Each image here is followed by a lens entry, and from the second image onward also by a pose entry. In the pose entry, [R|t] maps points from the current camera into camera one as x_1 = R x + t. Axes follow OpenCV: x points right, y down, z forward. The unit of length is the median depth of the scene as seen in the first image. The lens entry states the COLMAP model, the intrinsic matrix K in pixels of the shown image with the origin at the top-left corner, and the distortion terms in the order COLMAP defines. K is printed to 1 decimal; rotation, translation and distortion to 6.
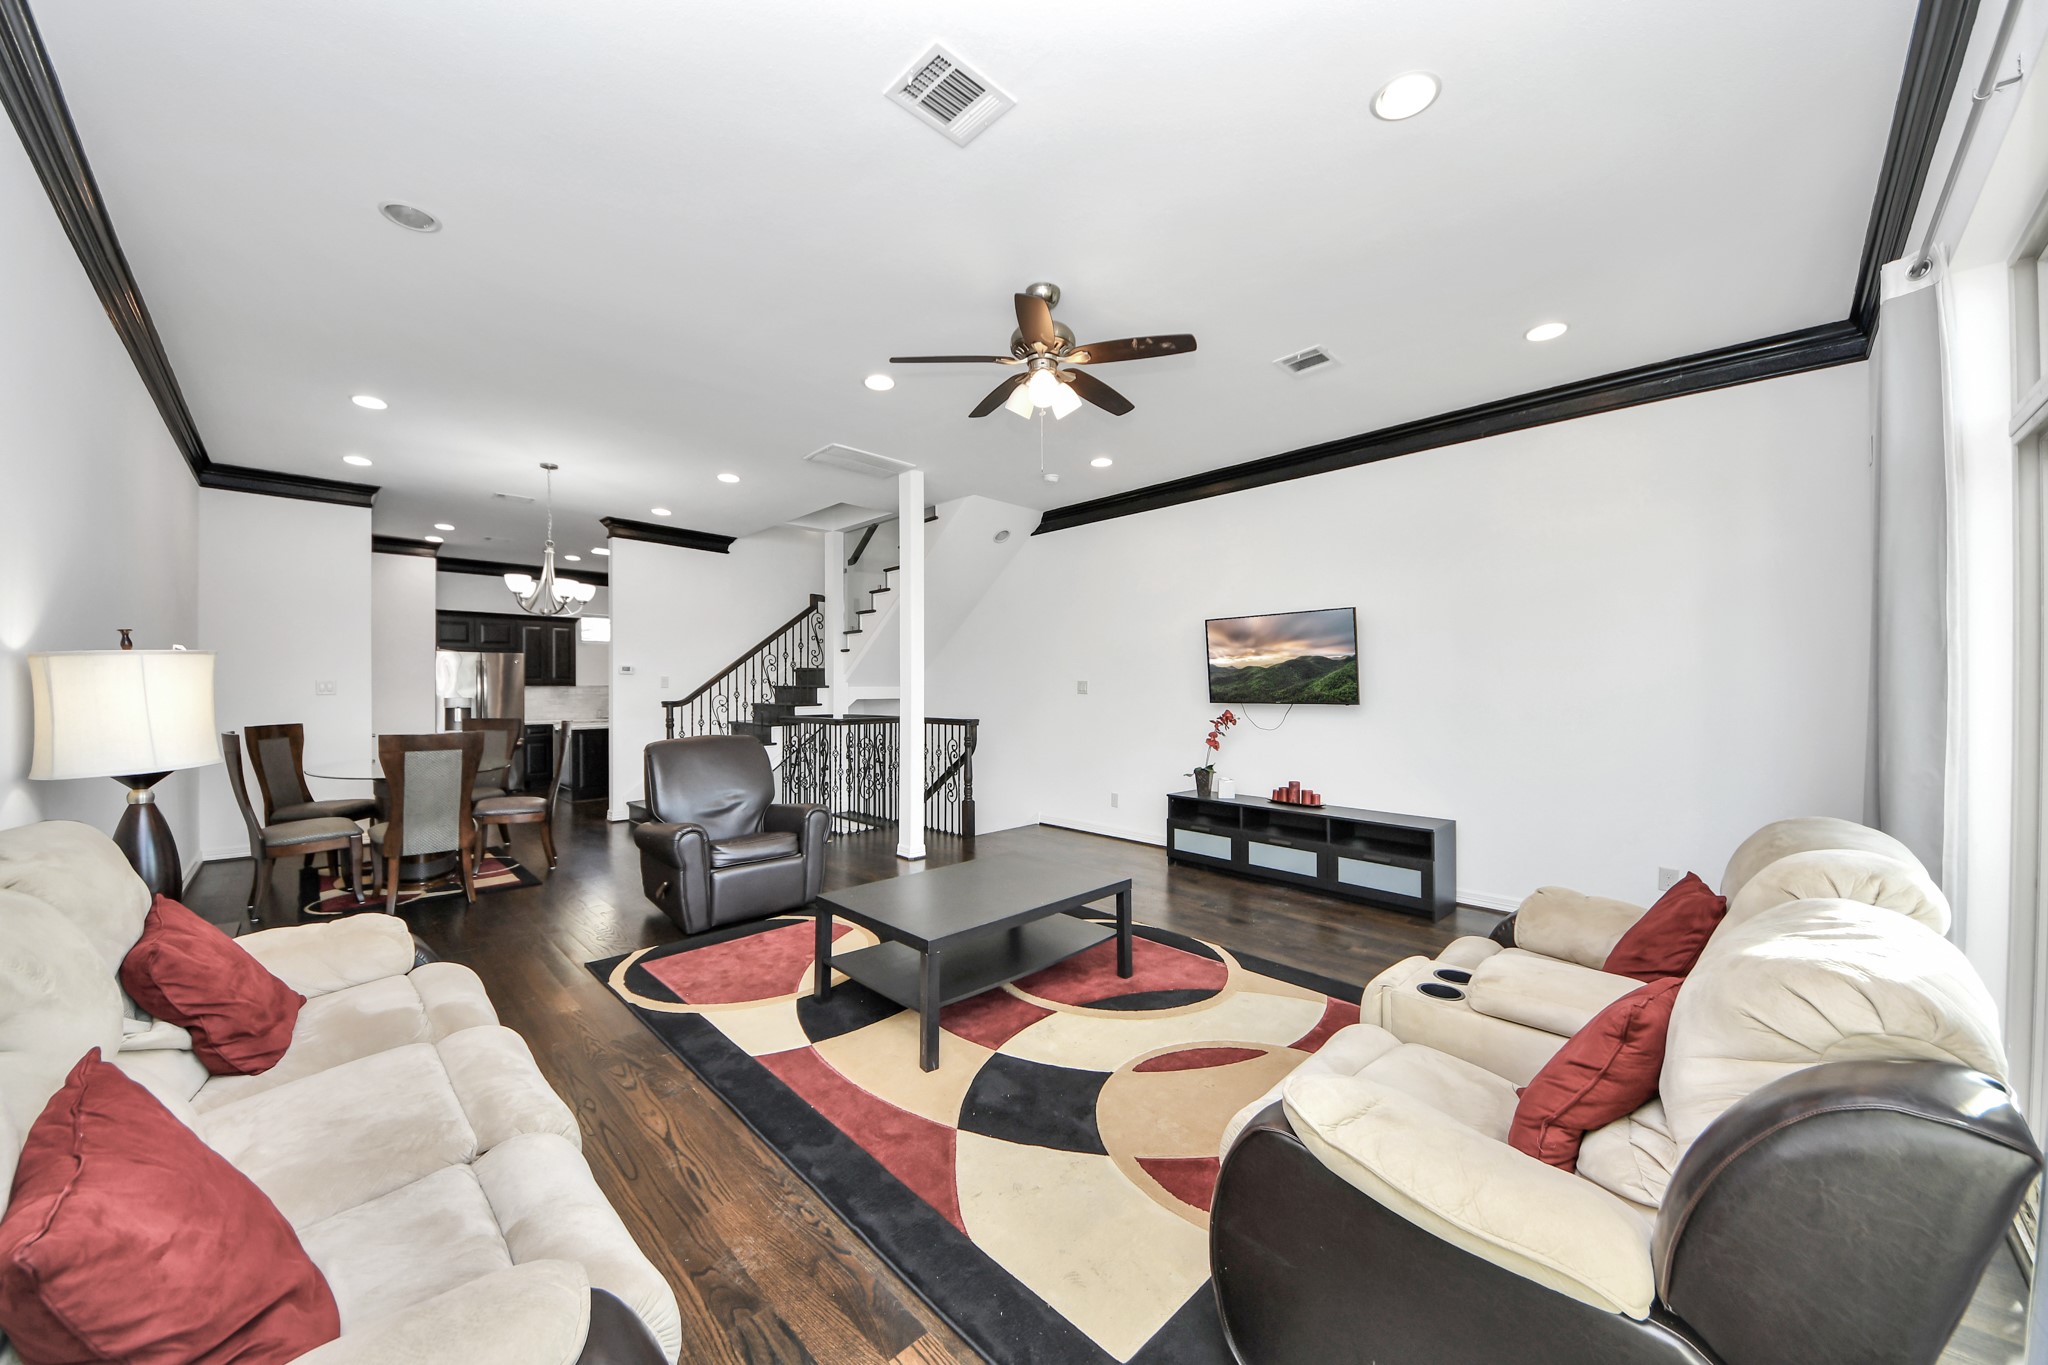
lens RADIAL K [[715.7, 0, 1026.2], [0, 715.7, 692.2], [0, 0, 1]] dist [0.000599, -0.011811]
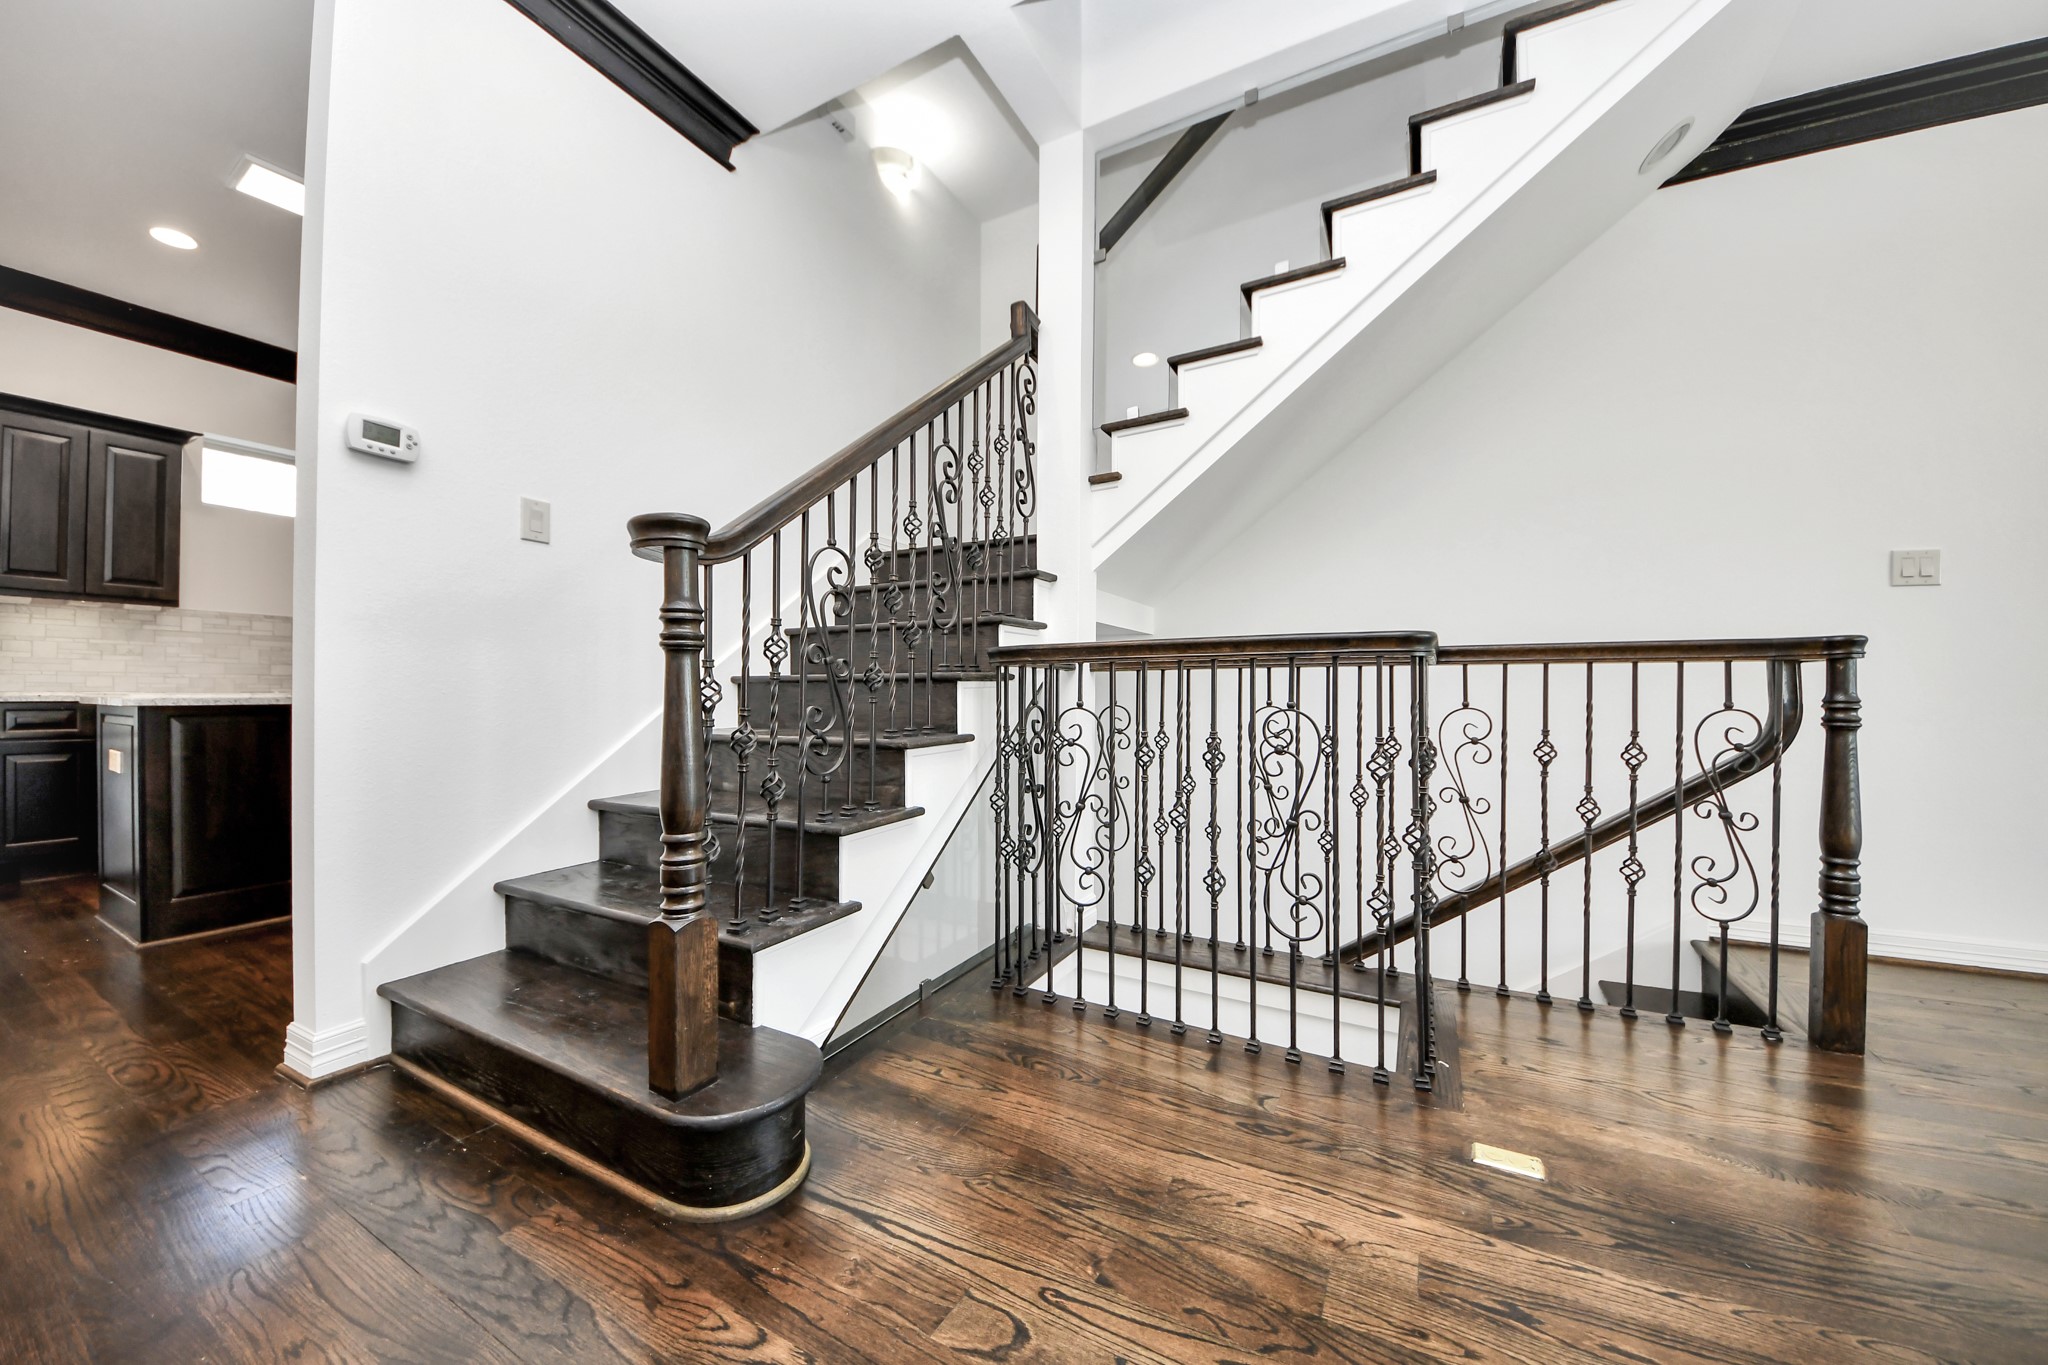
lens RADIAL K [[716.0, 0, 1013.4], [0, 716.0, 692.0], [0, 0, 1]] dist [0.033146, -0.020343]
pose [[0.964666, 0.003992, 0.263447, -0.402897], [-0.001458, 0.999951, -0.009814, 0.054421], [-0.263473, 0.009084, 0.964624, 0.683257]]
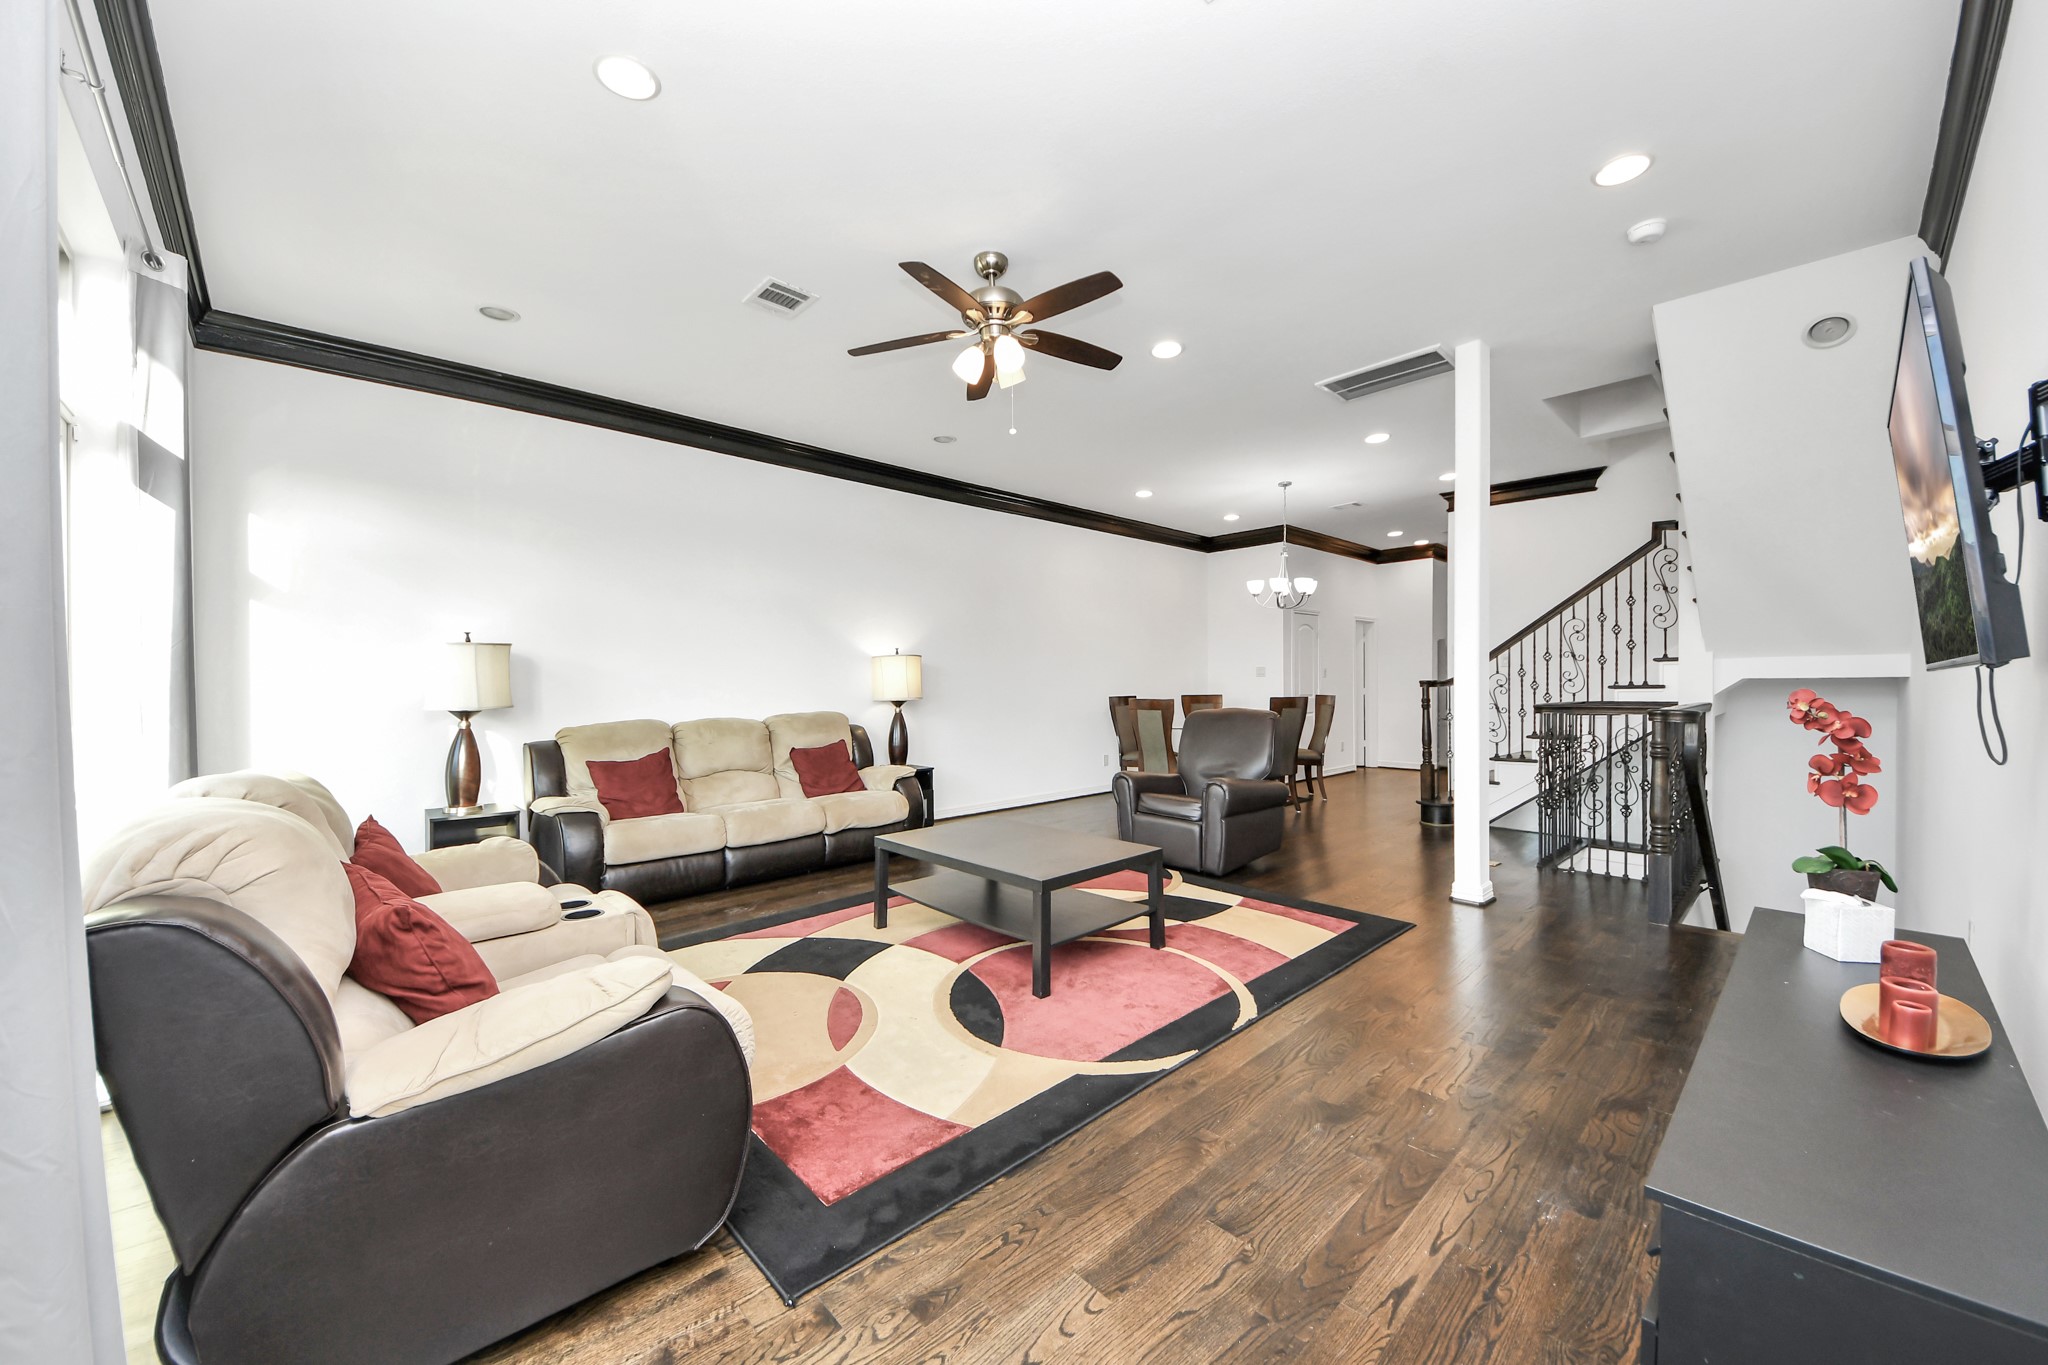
lens RADIAL K [[765.0, 0, 1012.1], [0, 765.0, 684.5], [0, 0, 1]] dist [0.041308, -0.026369]
pose [[-0.039464, 0.004310, -0.999212, 0.459785], [-0.000431, 0.999991, 0.004330, 0.012065], [0.999221, 0.000602, -0.039462, 0.440393]]
